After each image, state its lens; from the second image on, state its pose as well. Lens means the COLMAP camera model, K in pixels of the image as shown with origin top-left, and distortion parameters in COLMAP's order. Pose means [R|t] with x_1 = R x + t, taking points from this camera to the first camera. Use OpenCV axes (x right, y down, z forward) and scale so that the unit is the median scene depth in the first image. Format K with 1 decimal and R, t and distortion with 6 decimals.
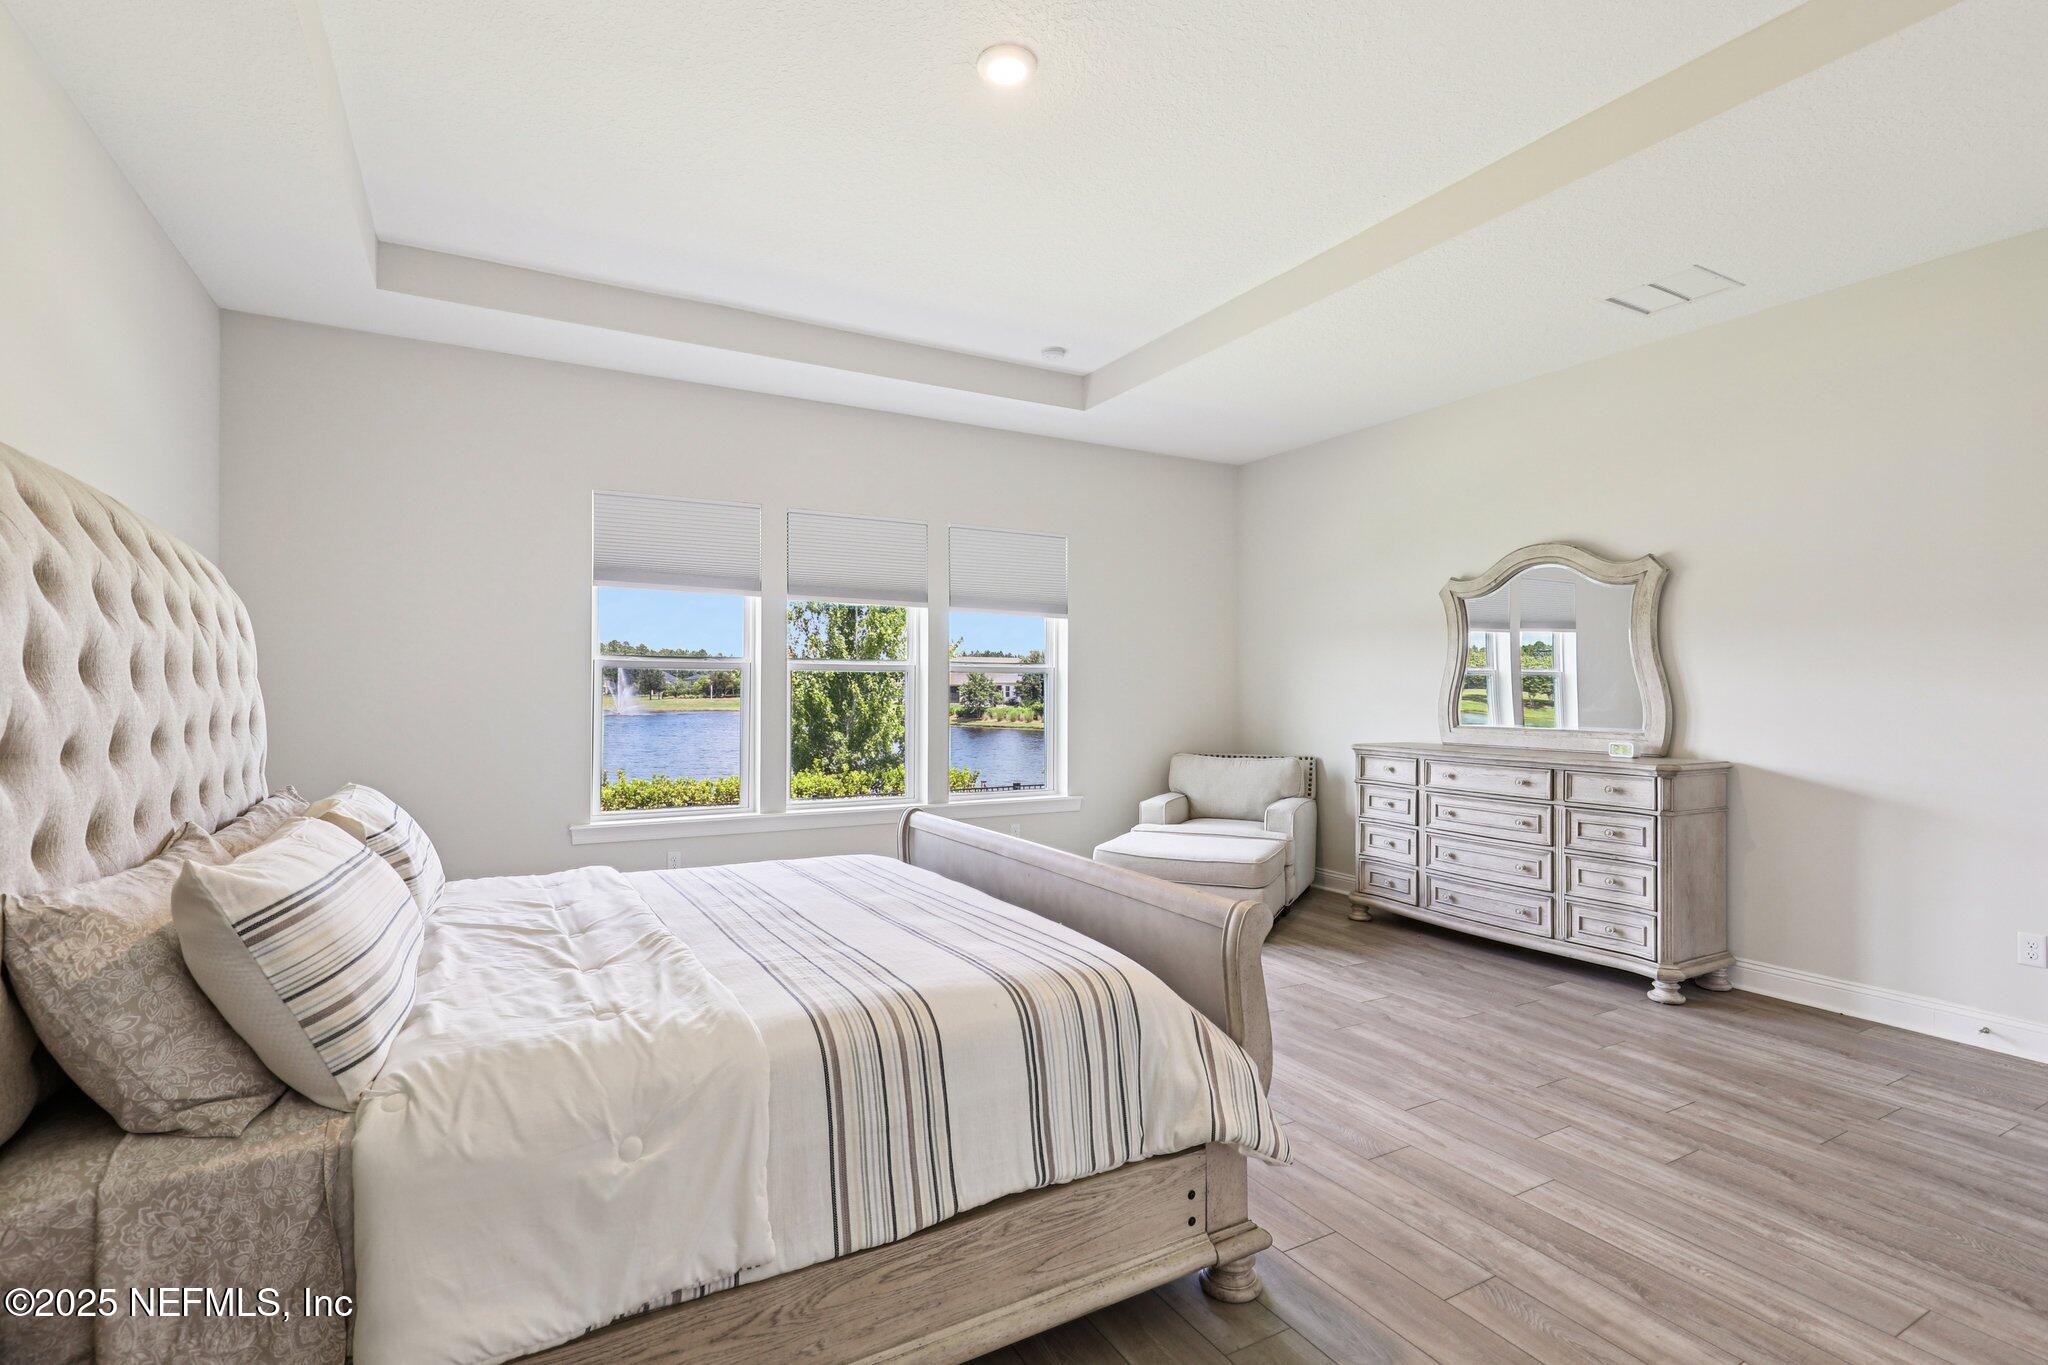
lens RADIAL K [[949.8, 0, 1022.6], [0, 949.8, 683.9], [0, 0, 1]] dist [0.000778, -0.000885]
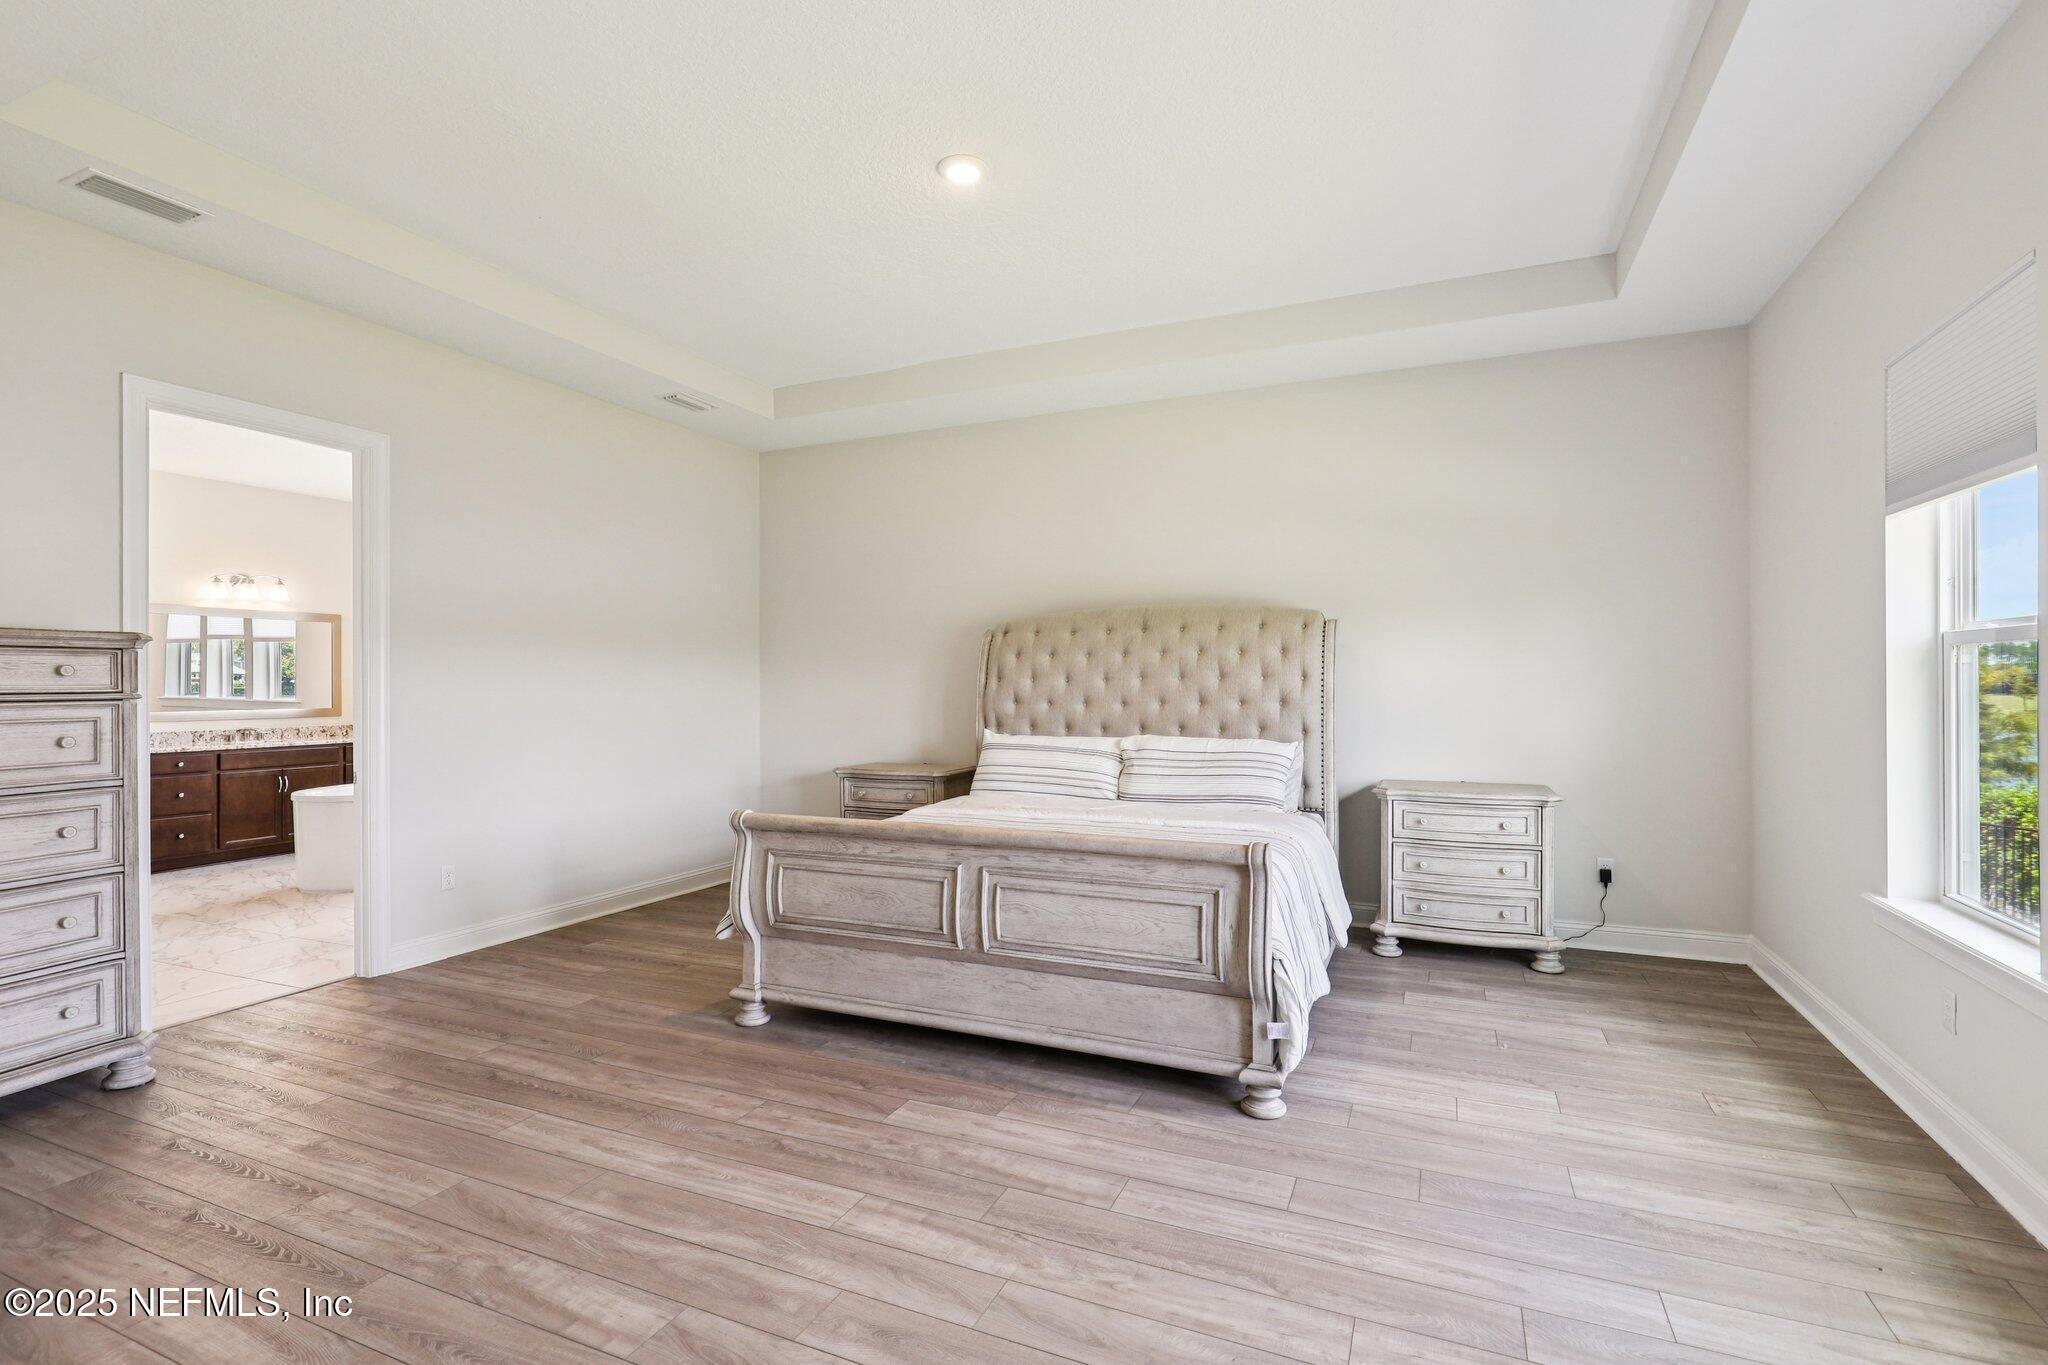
lens RADIAL K [[949.8, 0, 1022.6], [0, 949.8, 683.9], [0, 0, 1]] dist [0.000778, -0.000885]
pose [[-0.799746, -0.000138, -0.600339, 0.653648], [0.004846, 0.999966, -0.006685, 0.011995], [0.600319, -0.008255, -0.799718, 2.024990]]
